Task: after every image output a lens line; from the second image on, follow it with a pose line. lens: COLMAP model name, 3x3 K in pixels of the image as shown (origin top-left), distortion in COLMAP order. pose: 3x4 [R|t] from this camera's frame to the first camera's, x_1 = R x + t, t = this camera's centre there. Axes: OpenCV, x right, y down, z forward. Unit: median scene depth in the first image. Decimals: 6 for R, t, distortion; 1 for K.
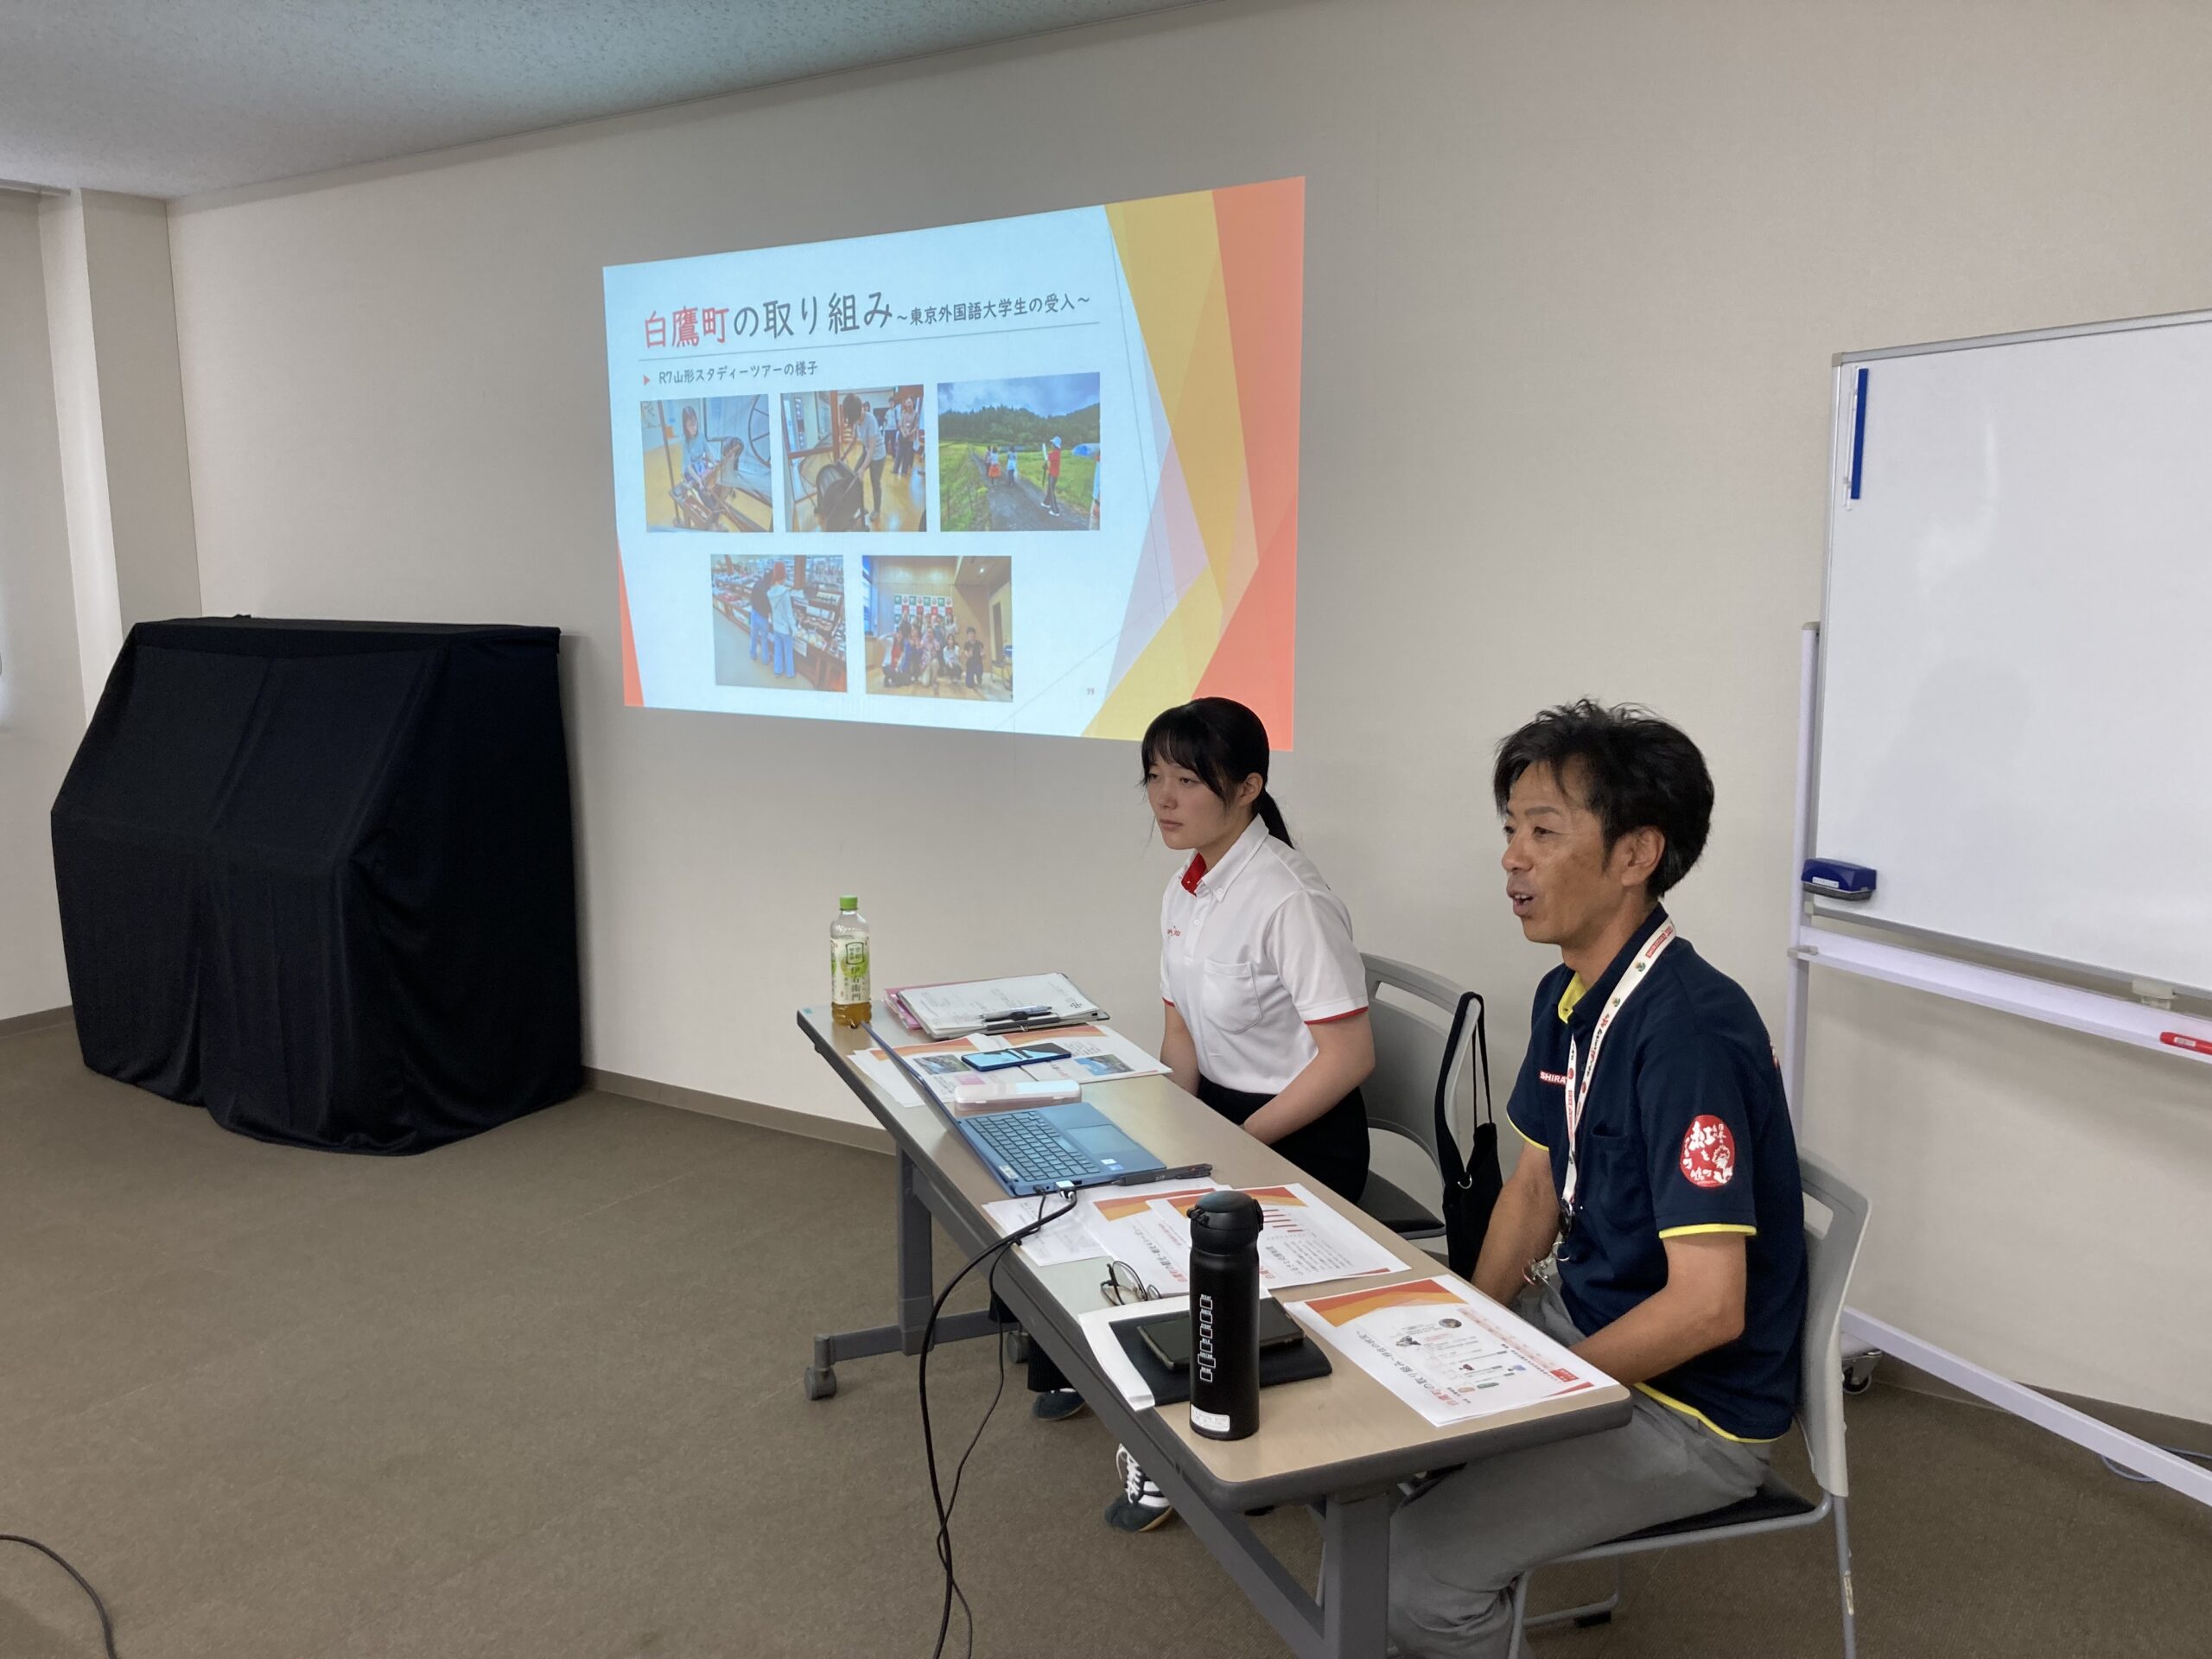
lens RADIAL K [[1803.1, 0, 1106.0], [0, 1803.1, 829.5], [0, 0, 1]] dist [-0.037523, -0.008923]
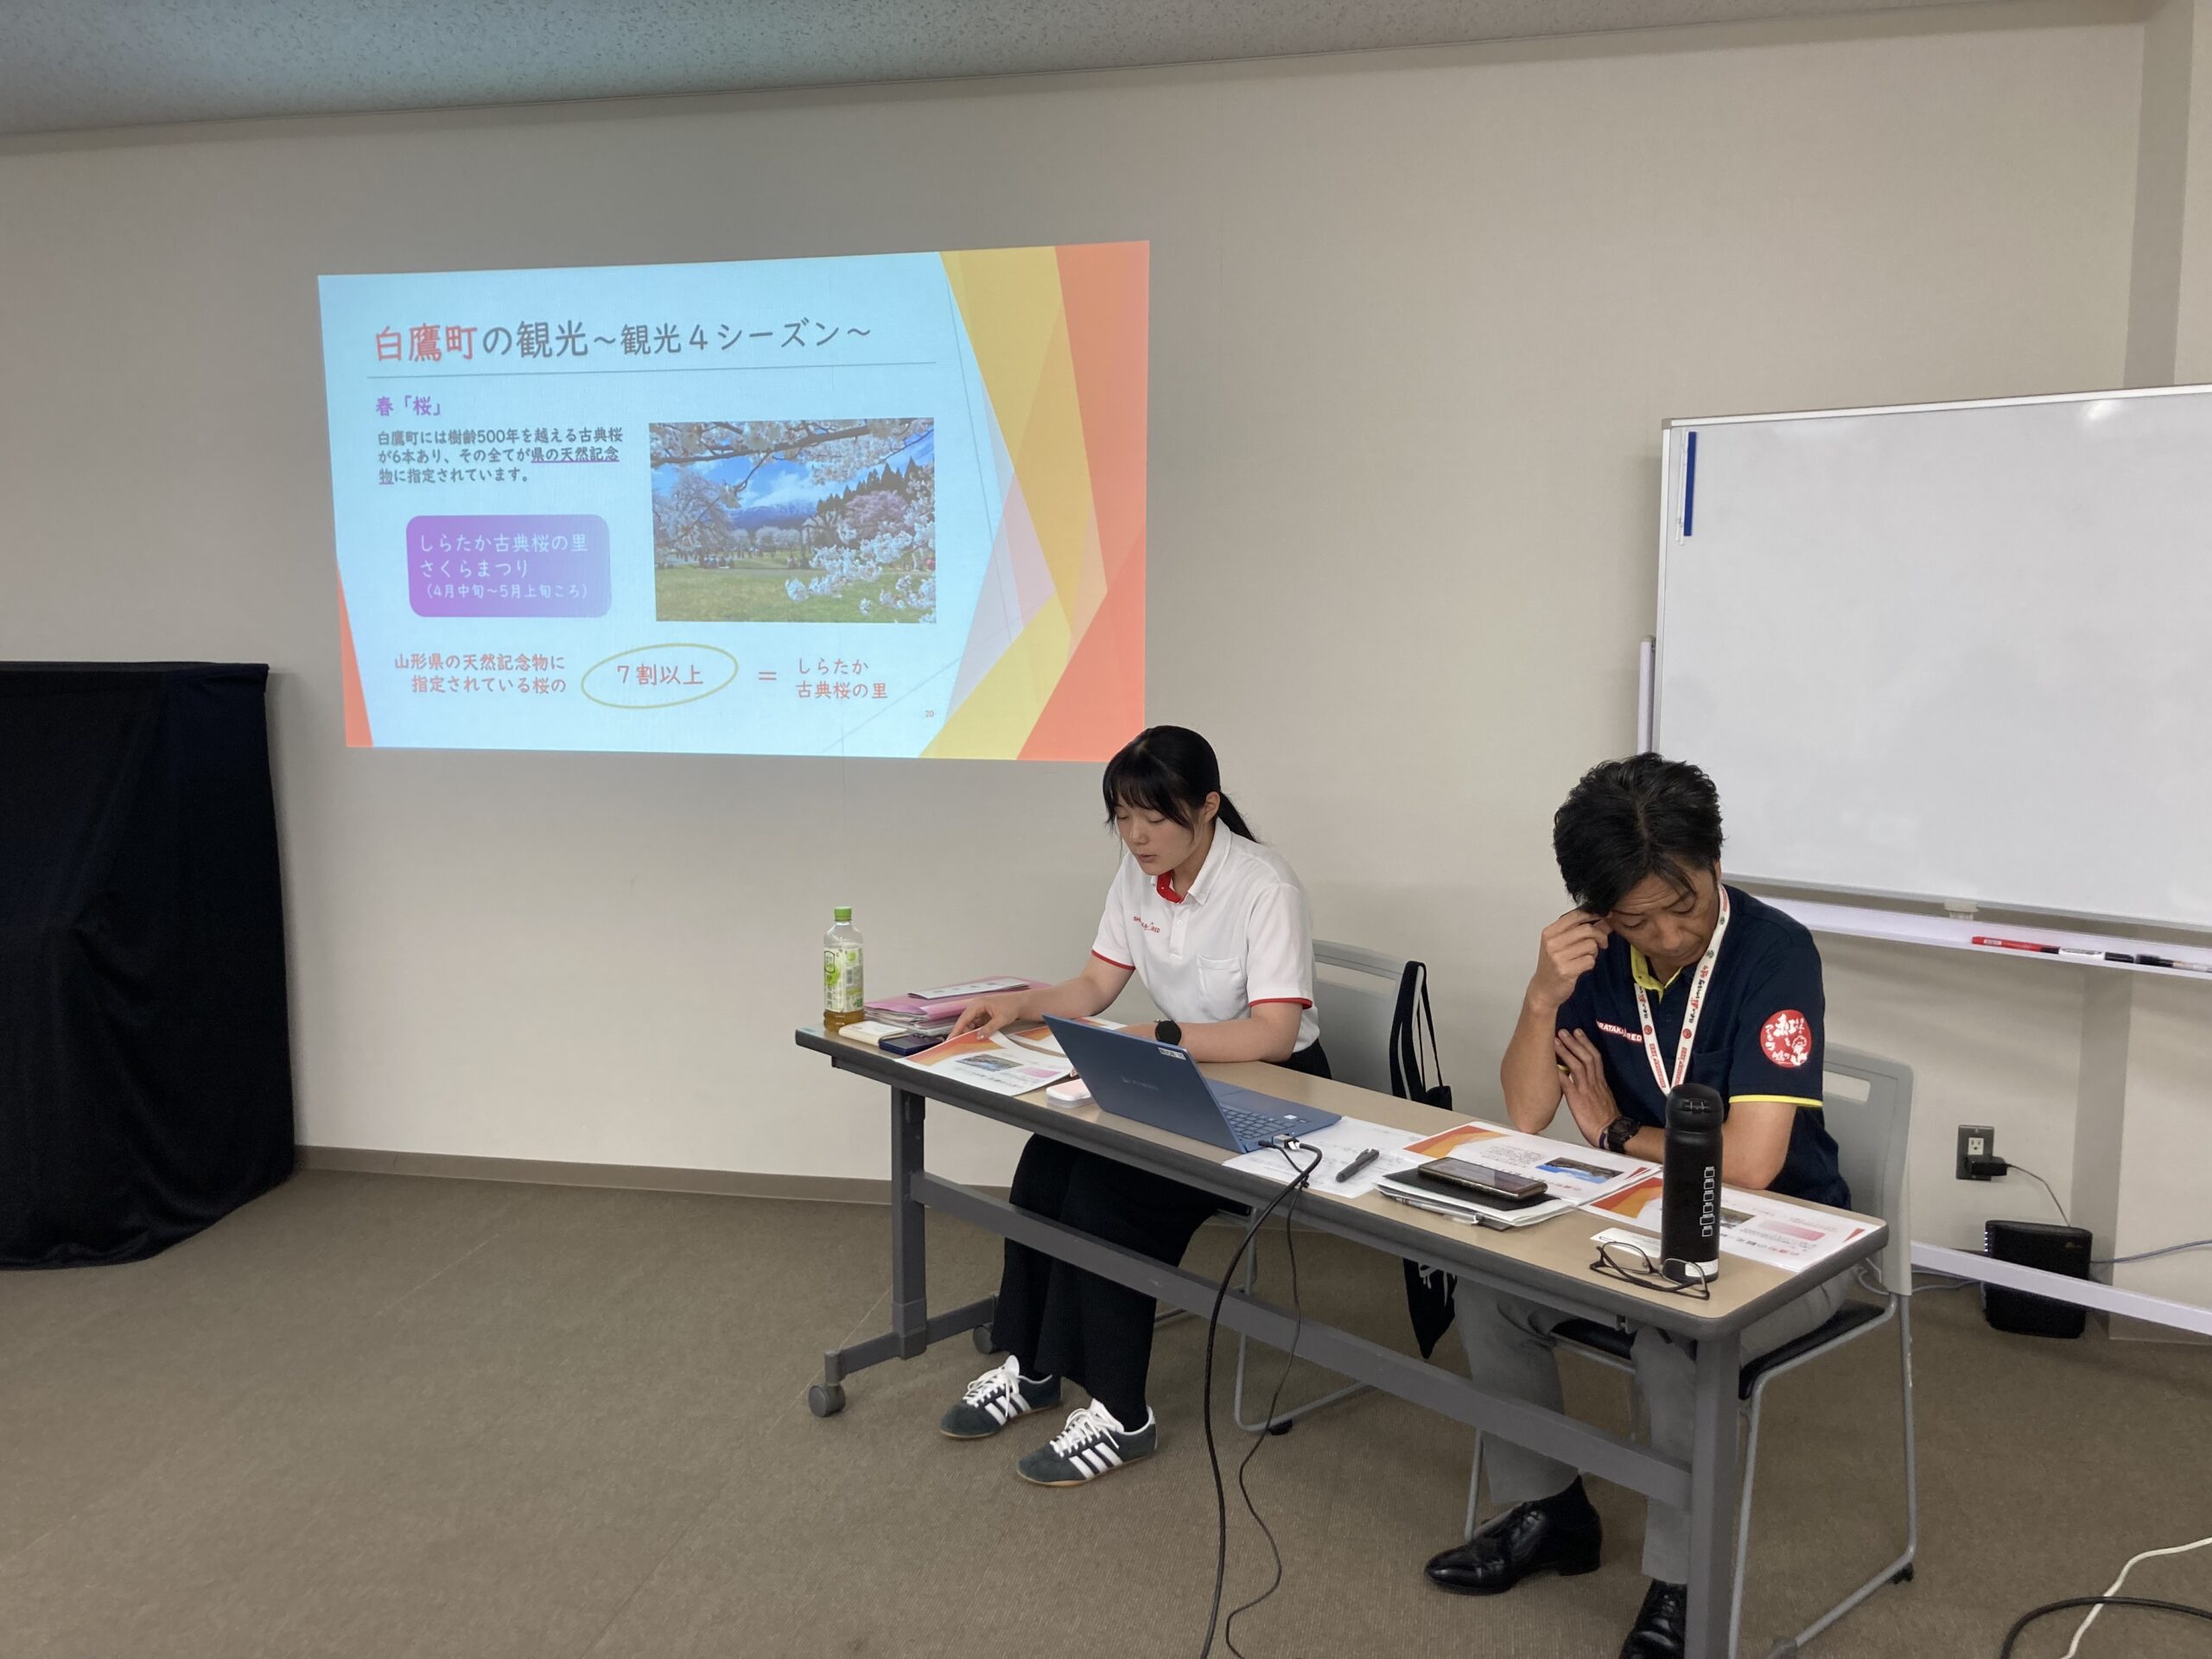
lens RADIAL K [[1808.6, 0, 1106.0], [0, 1808.6, 829.5], [0, 0, 1]] dist [-0.025194, -0.002210]
pose [[0.925764, -0.042078, 0.375754, -0.330294], [0.053910, 0.998324, -0.021025, 0.018009], [-0.374240, 0.039721, 0.926481, -0.002334]]
